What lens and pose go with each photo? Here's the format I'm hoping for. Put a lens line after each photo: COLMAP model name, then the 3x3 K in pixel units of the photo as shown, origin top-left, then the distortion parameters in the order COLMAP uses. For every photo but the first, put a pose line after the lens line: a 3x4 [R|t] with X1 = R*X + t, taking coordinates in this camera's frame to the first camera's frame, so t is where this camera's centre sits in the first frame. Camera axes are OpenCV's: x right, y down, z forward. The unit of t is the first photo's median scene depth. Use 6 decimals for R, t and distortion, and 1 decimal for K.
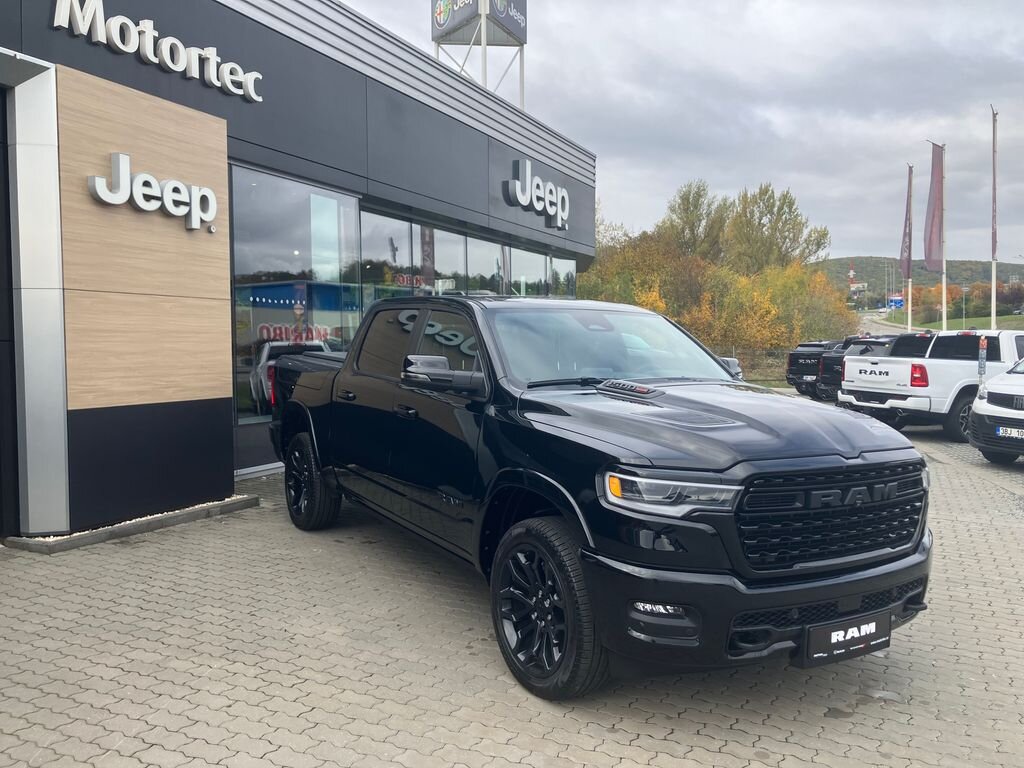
lens RADIAL K [[843.3, 0, 512.0], [0, 843.3, 384.0], [0, 0, 1]] dist [-0.002510, -0.001986]
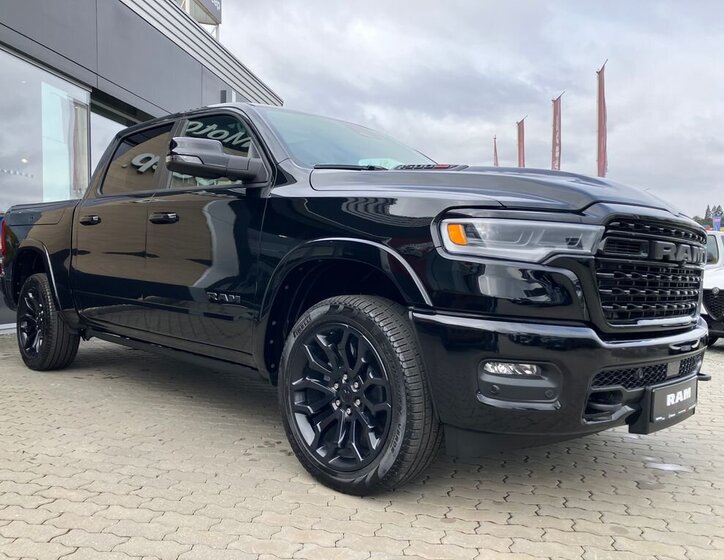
lens RADIAL K [[623.7, 0, 361.8], [0, 623.7, 287.1], [0, 0, 1]] dist [0.007901, 0.000597]
pose [[0.968620, 0.002923, 0.248530, -0.112383], [0.001903, 0.999814, -0.019176, 0.163617], [-0.248540, 0.019047, 0.968434, 0.352728]]
